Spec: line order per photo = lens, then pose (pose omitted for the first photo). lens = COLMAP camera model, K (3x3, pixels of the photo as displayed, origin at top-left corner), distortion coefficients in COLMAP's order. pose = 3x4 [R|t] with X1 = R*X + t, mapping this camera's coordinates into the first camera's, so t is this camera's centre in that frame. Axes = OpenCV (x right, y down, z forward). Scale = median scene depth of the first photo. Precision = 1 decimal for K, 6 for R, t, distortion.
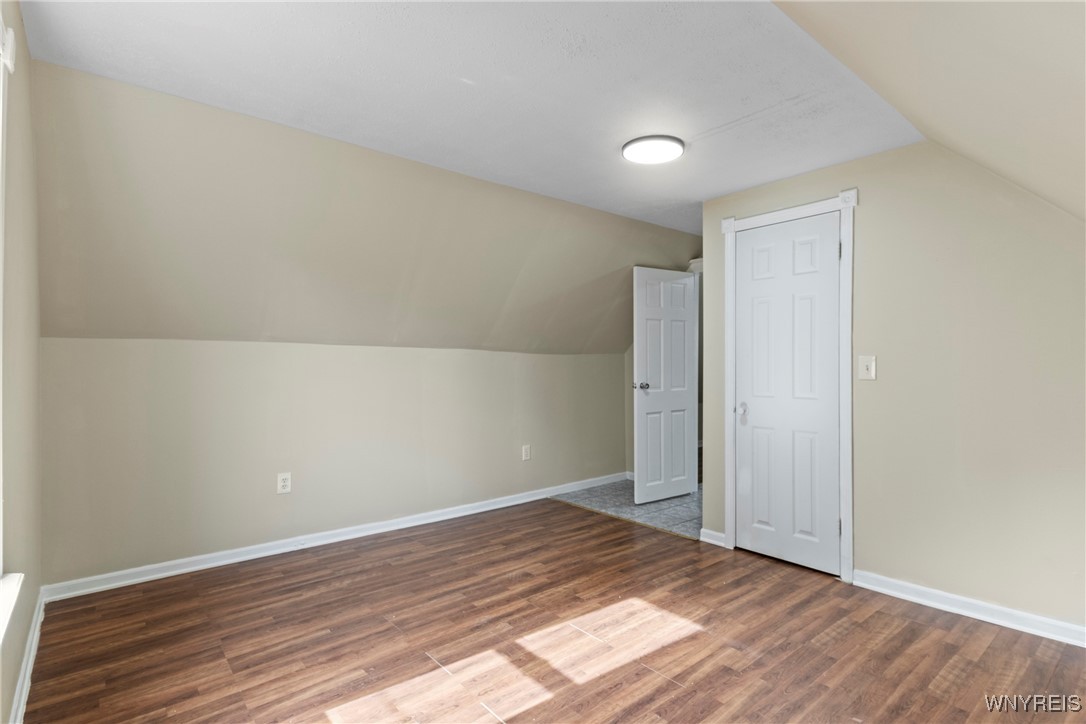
lens RADIAL K [[545.2, 0, 542.6], [0, 545.2, 365.0], [0, 0, 1]] dist [-0.043583, 0.009426]
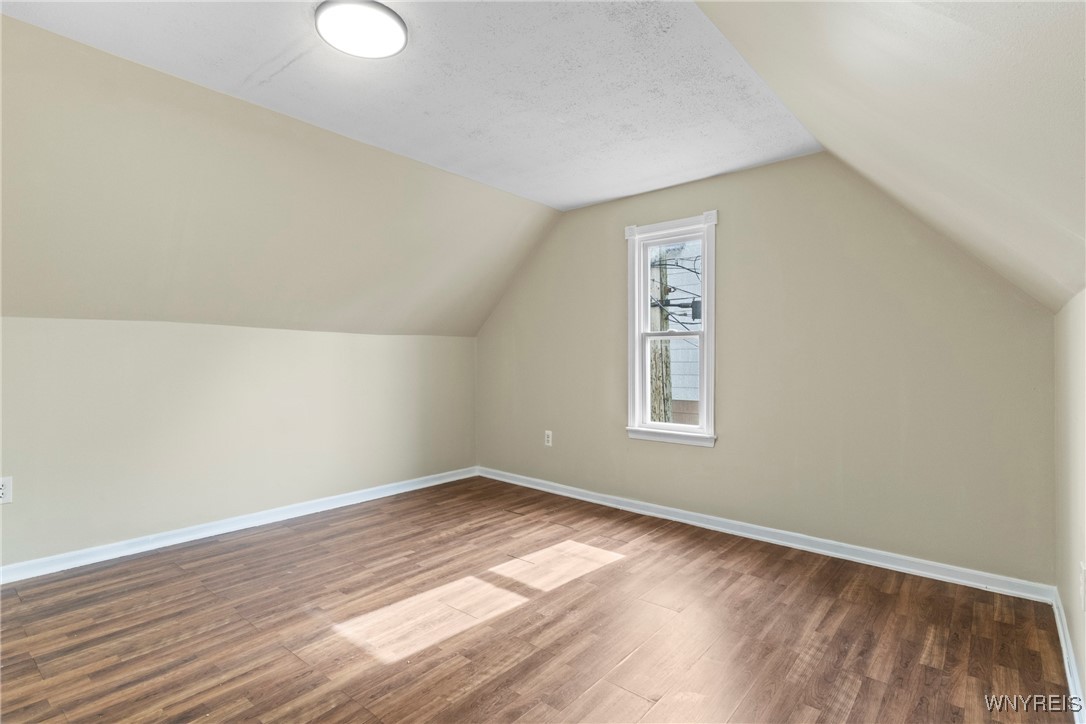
lens RADIAL K [[545.2, 0, 542.2], [0, 545.2, 358.0], [0, 0, 1]] dist [-0.043583, 0.009426]
pose [[-0.984323, -0.006480, -0.176257, 0.106575], [-0.006868, 0.999975, 0.001591, 0.027468], [0.176242, 0.002776, -0.984343, 1.907690]]
